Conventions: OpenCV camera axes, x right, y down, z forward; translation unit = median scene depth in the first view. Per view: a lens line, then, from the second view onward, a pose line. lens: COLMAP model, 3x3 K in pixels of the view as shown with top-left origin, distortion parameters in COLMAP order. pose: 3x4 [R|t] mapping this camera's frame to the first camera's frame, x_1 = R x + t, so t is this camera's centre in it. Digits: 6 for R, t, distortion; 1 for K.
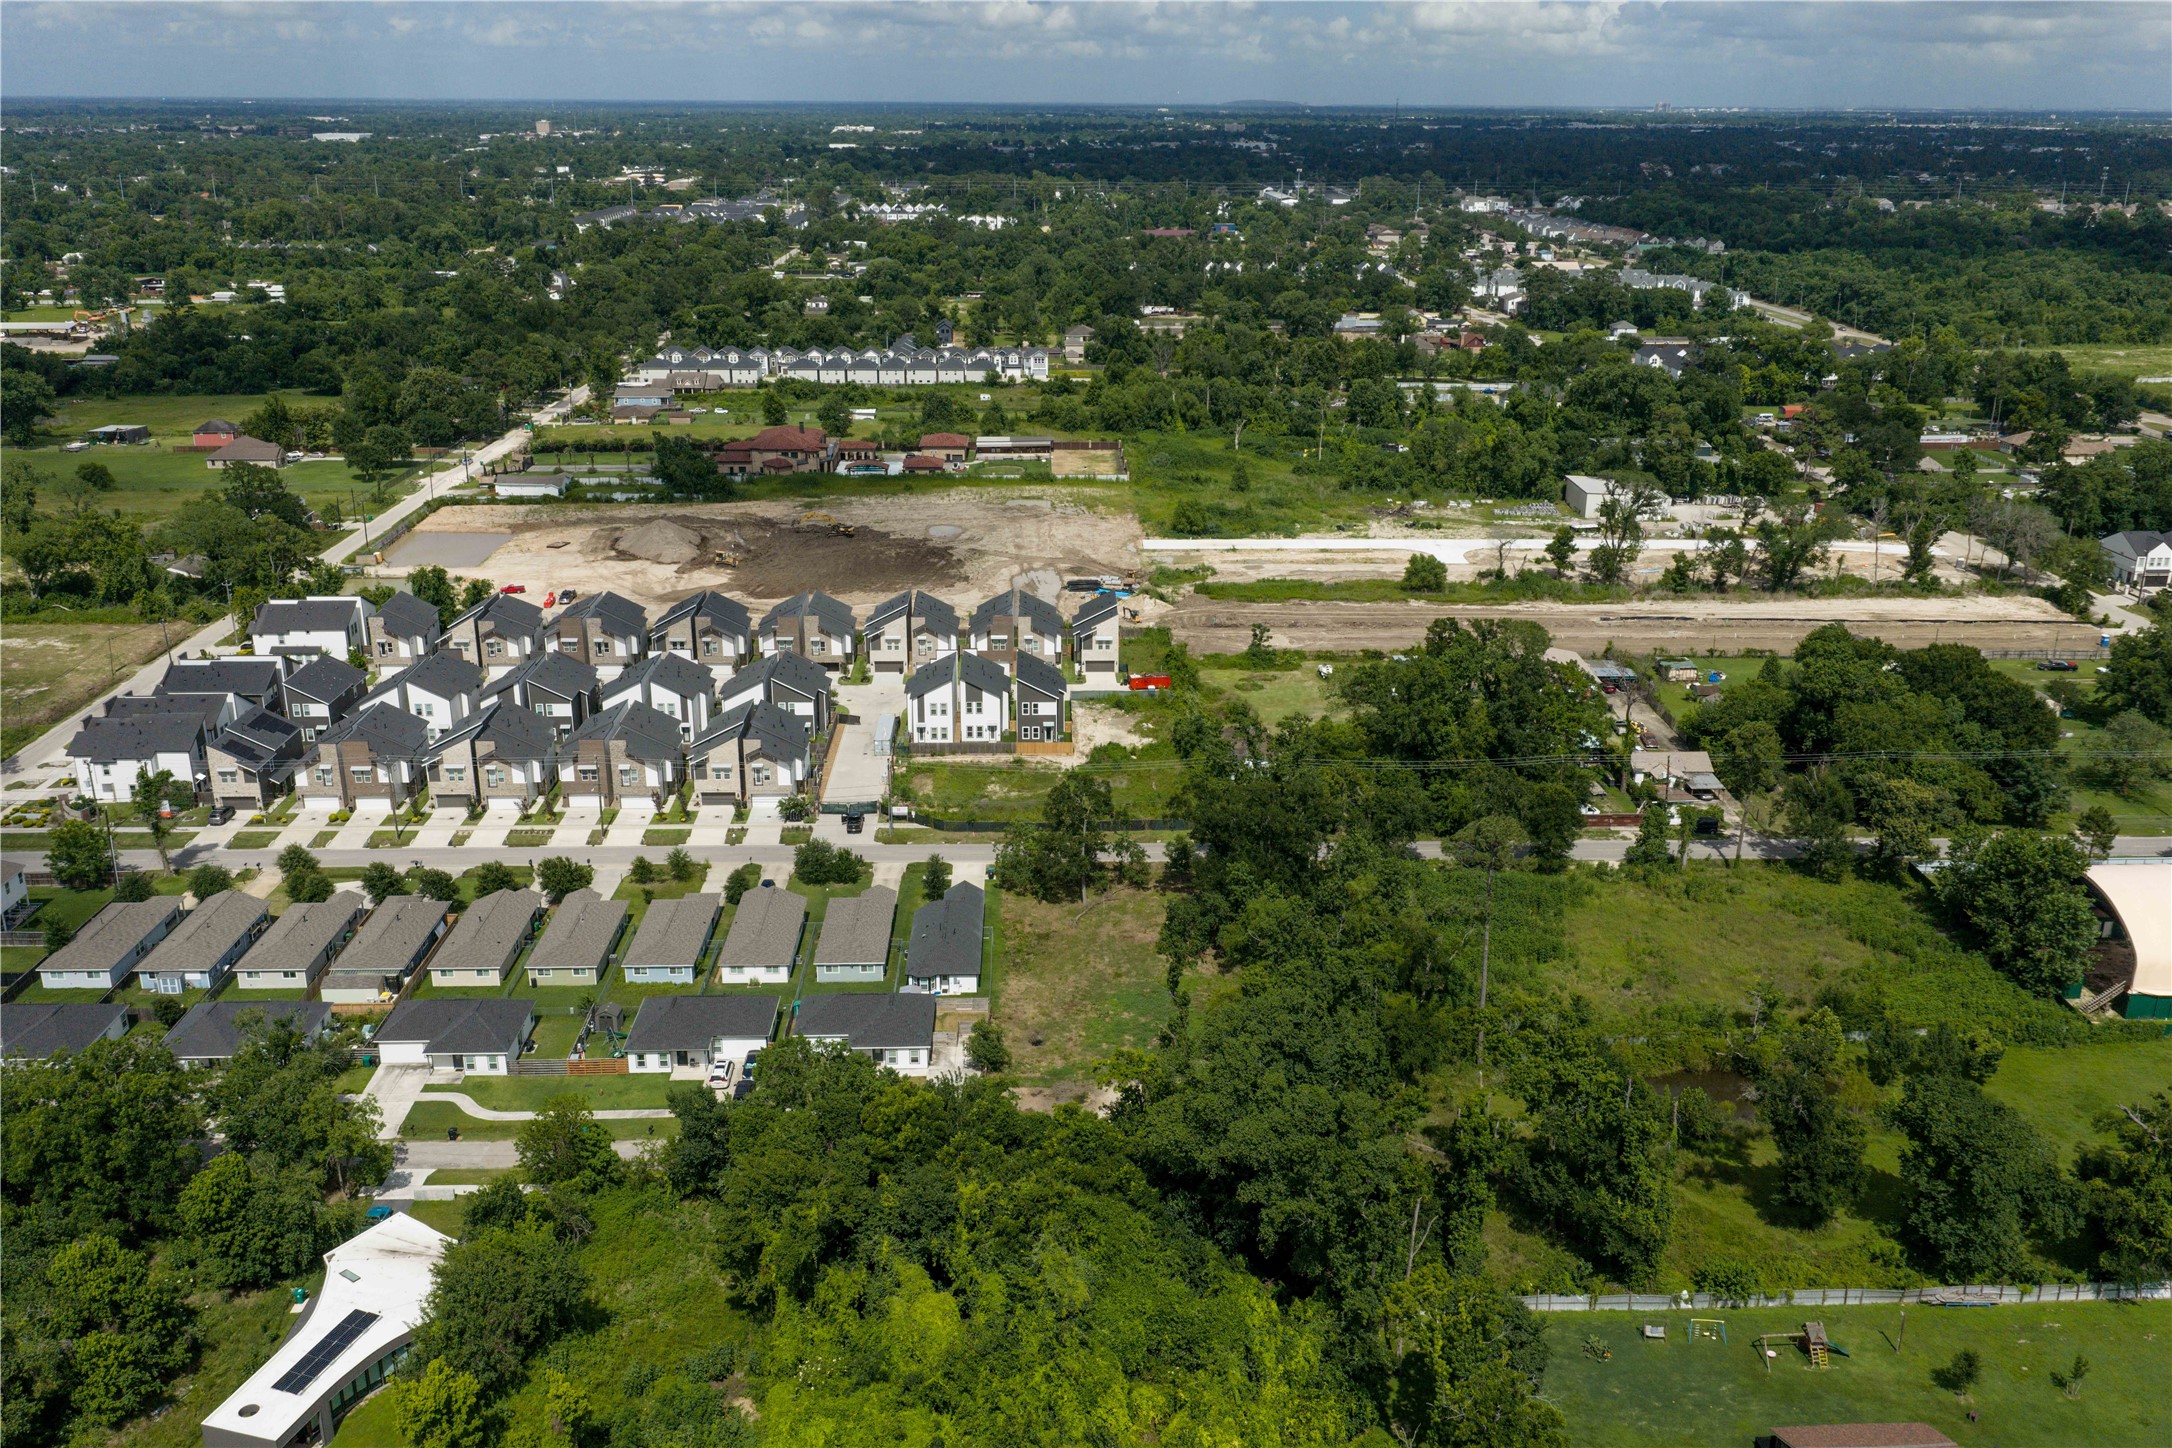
lens RADIAL K [[1785.4, 0, 1086.0], [0, 1785.4, 724.0], [0, 0, 1]] dist [0.013233, -0.008280]
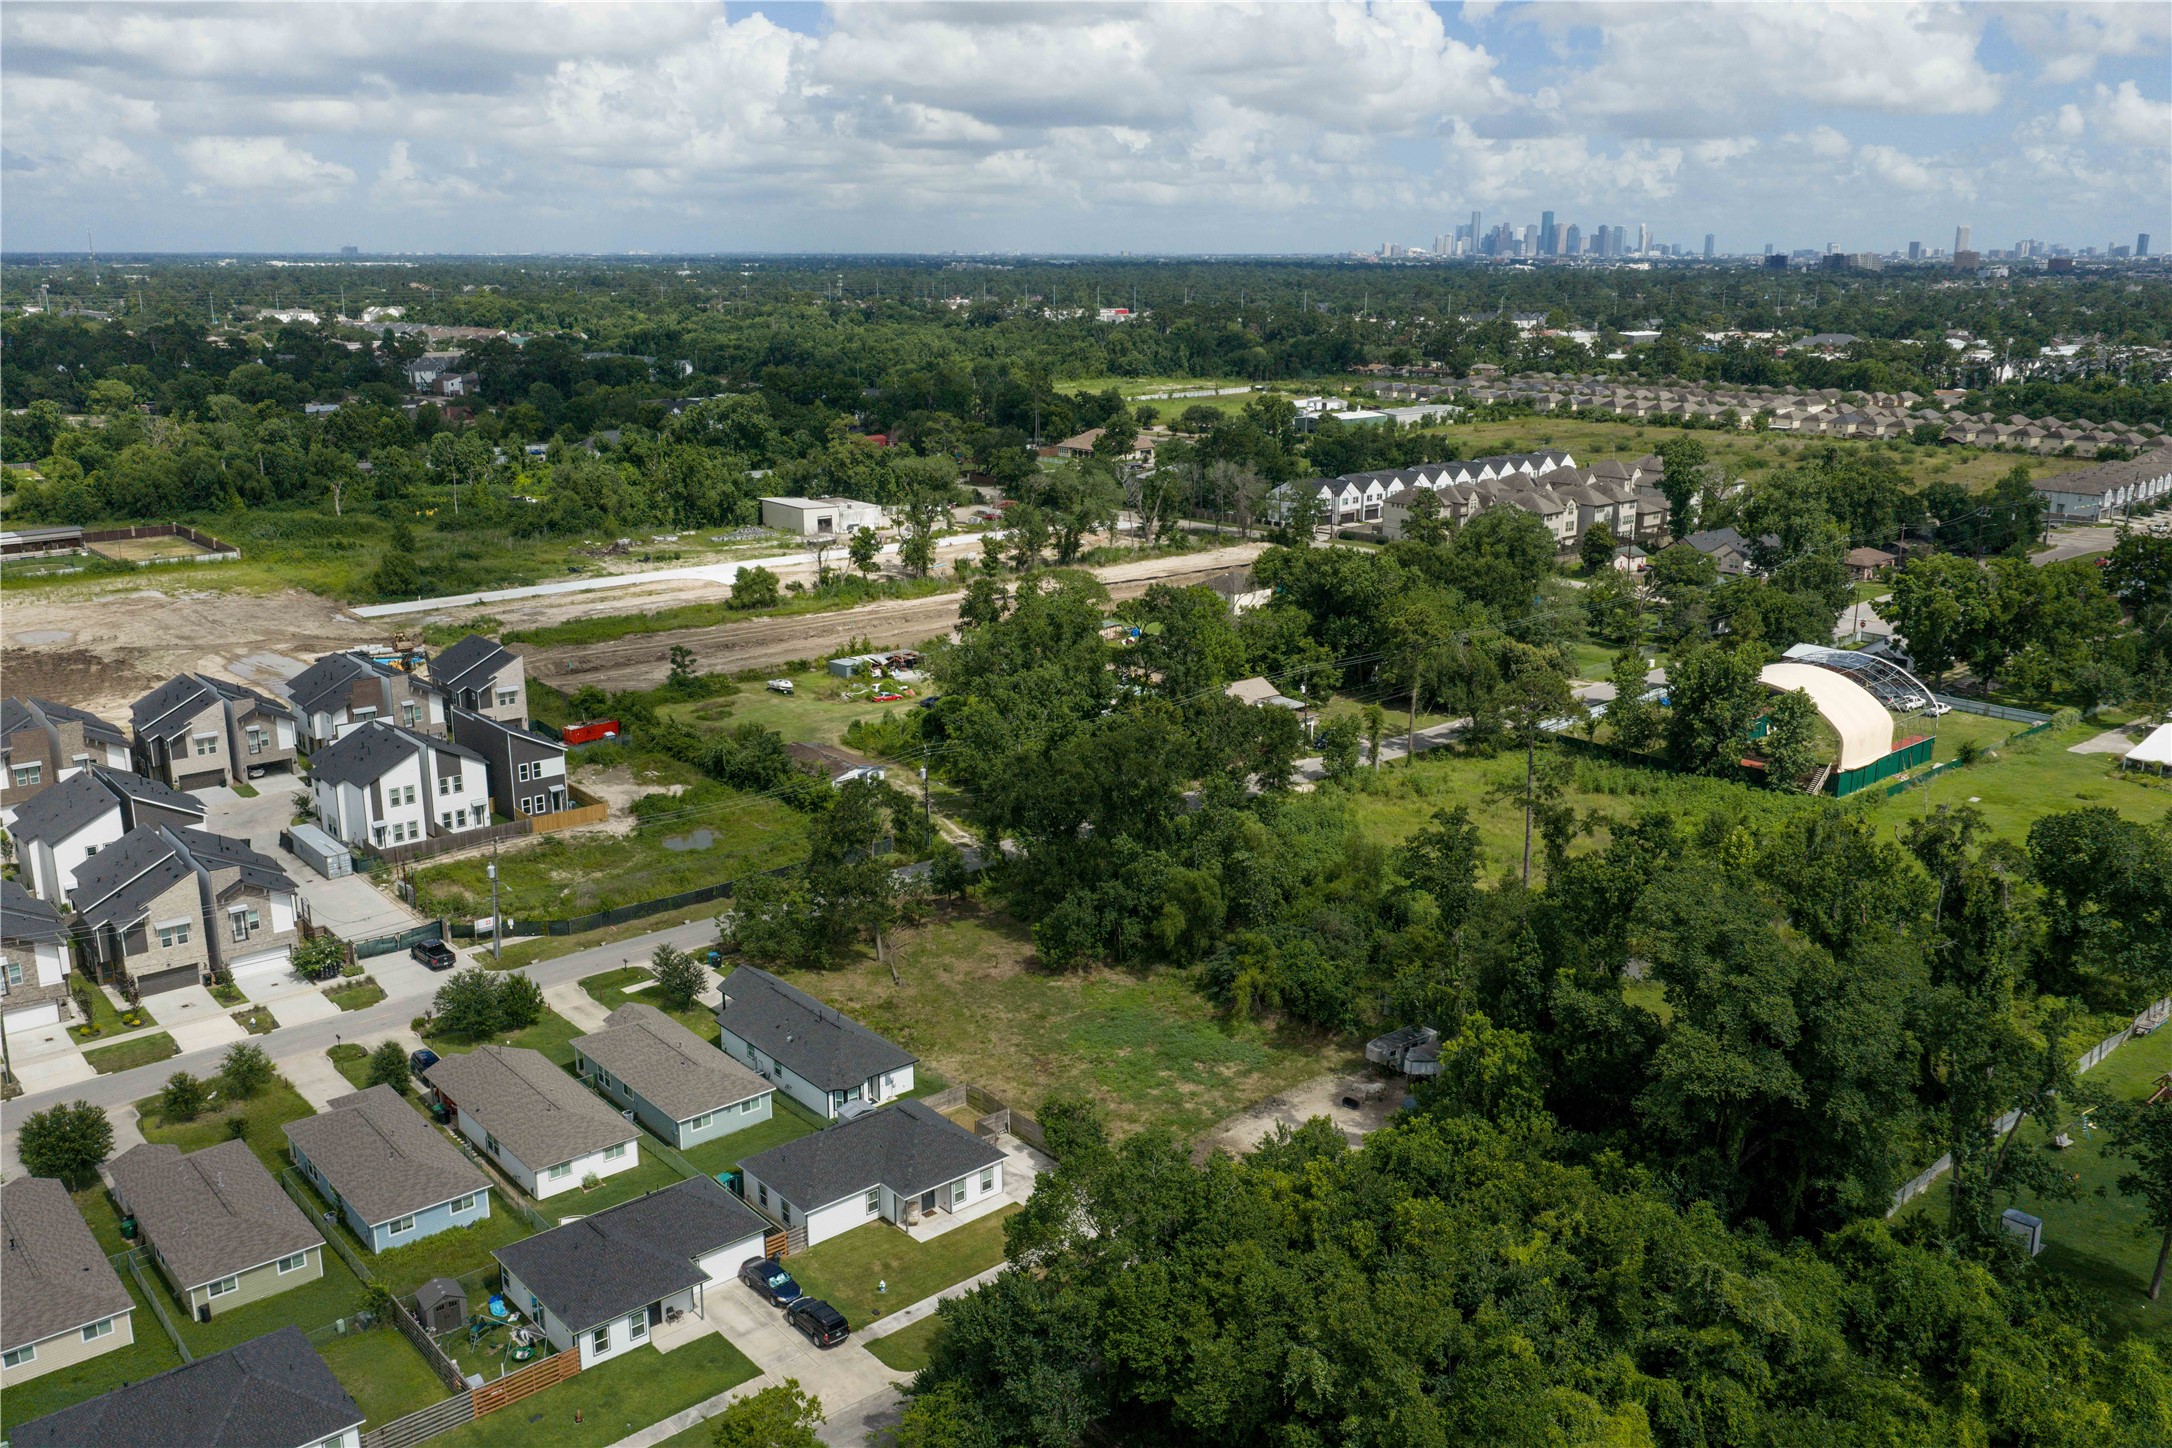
lens RADIAL K [[1788.0, 0, 1092.7], [0, 1788.0, 725.7], [0, 0, 1]] dist [0.003992, -0.008574]
pose [[0.776791, -0.166275, 0.607412, -0.289929], [0.210113, 0.977676, -0.001072, 0.021871], [-0.593674, 0.128458, 0.794386, 0.290627]]
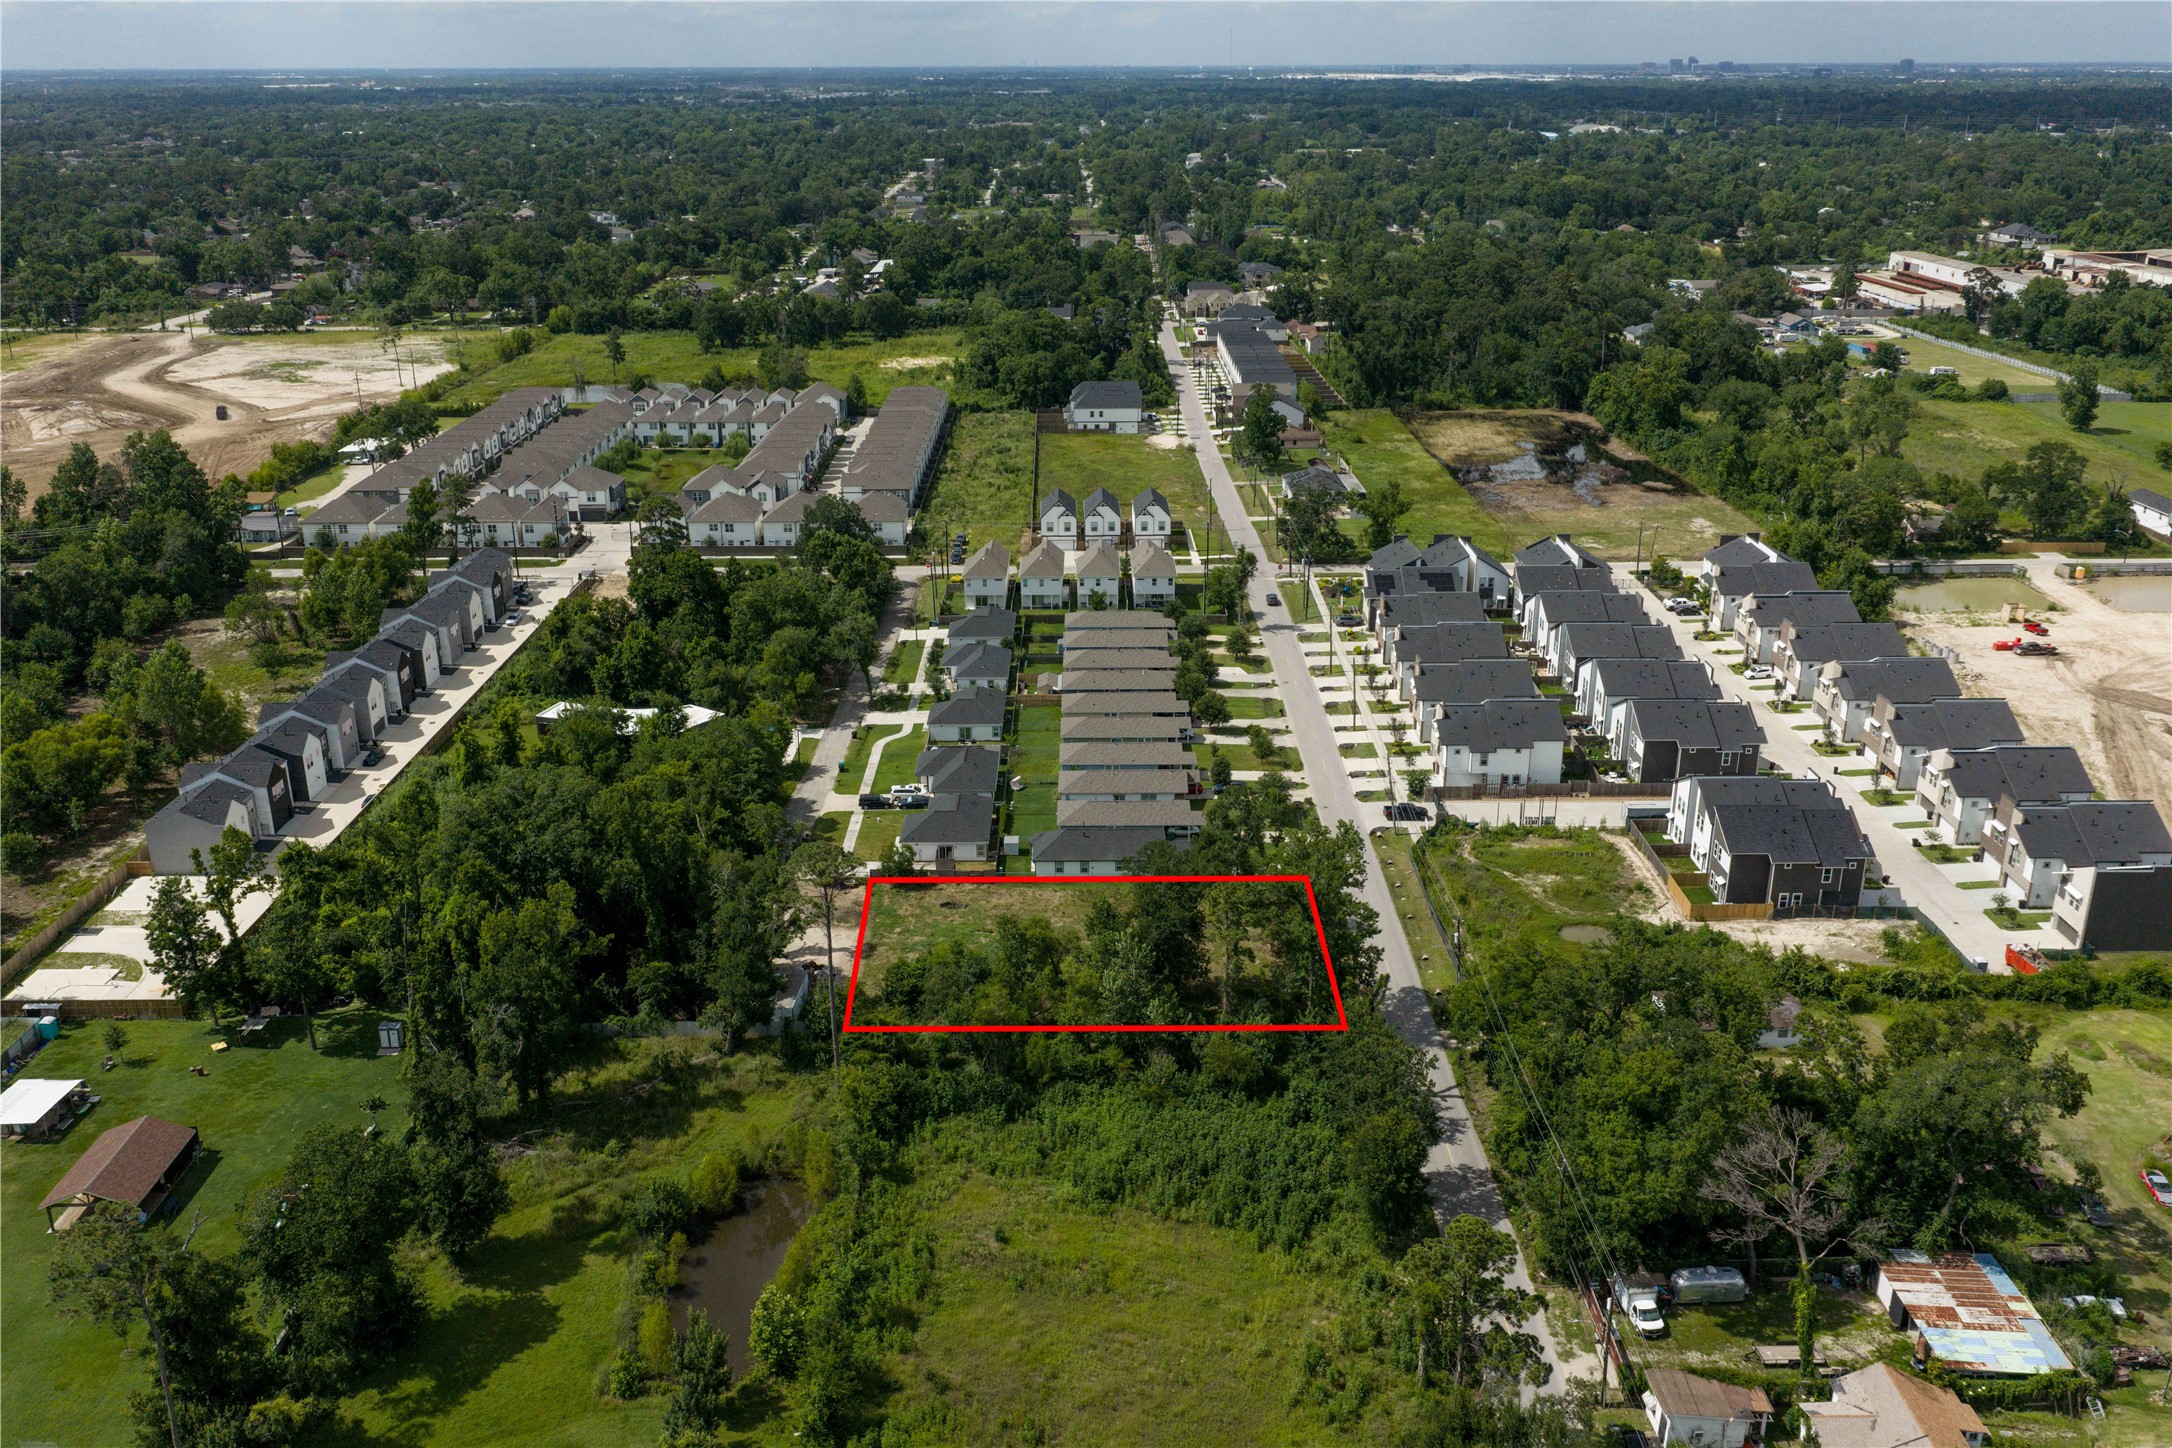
lens RADIAL K [[1777.9, 0, 1090.0], [0, 1777.9, 722.9], [0, 0, 1]] dist [0.018021, -0.003896]
pose [[-0.023171, 0.343408, -0.938901, 0.682754], [-0.327206, 0.884822, 0.331703, -0.225637], [0.944669, 0.314899, 0.091863, 0.653639]]
